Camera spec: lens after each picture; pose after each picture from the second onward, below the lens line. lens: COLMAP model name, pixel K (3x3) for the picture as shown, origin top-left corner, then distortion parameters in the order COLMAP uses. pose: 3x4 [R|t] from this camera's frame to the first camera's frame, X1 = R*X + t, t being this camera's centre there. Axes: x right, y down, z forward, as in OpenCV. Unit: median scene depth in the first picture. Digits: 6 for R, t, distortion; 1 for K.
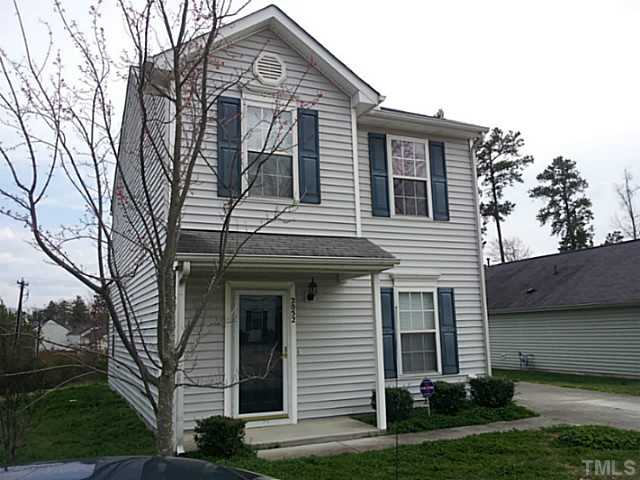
lens RADIAL K [[561.1, 0, 319.5], [0, 561.1, 240.6], [0, 0, 1]] dist [0.005651, 0.000496]
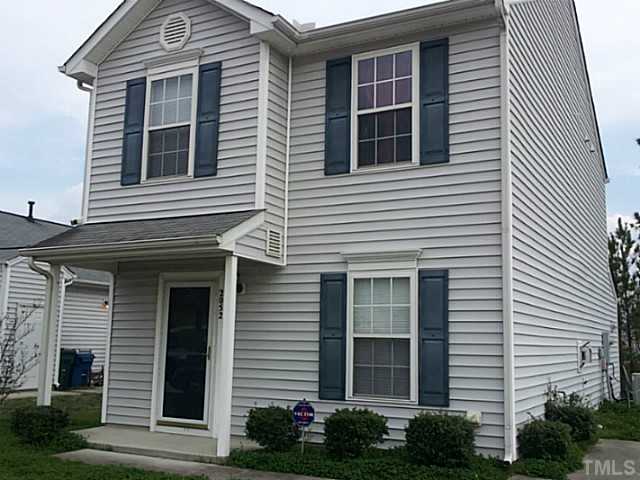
lens RADIAL K [[696.7, 0, 320.0], [0, 696.7, 238.7], [0, 0, 1]] dist [-0.007880, 0.000000]
pose [[0.609323, -0.078256, -0.789051, 0.797082], [0.089777, 0.995528, -0.029406, 0.063688], [0.787823, -0.052921, 0.613624, 0.438695]]
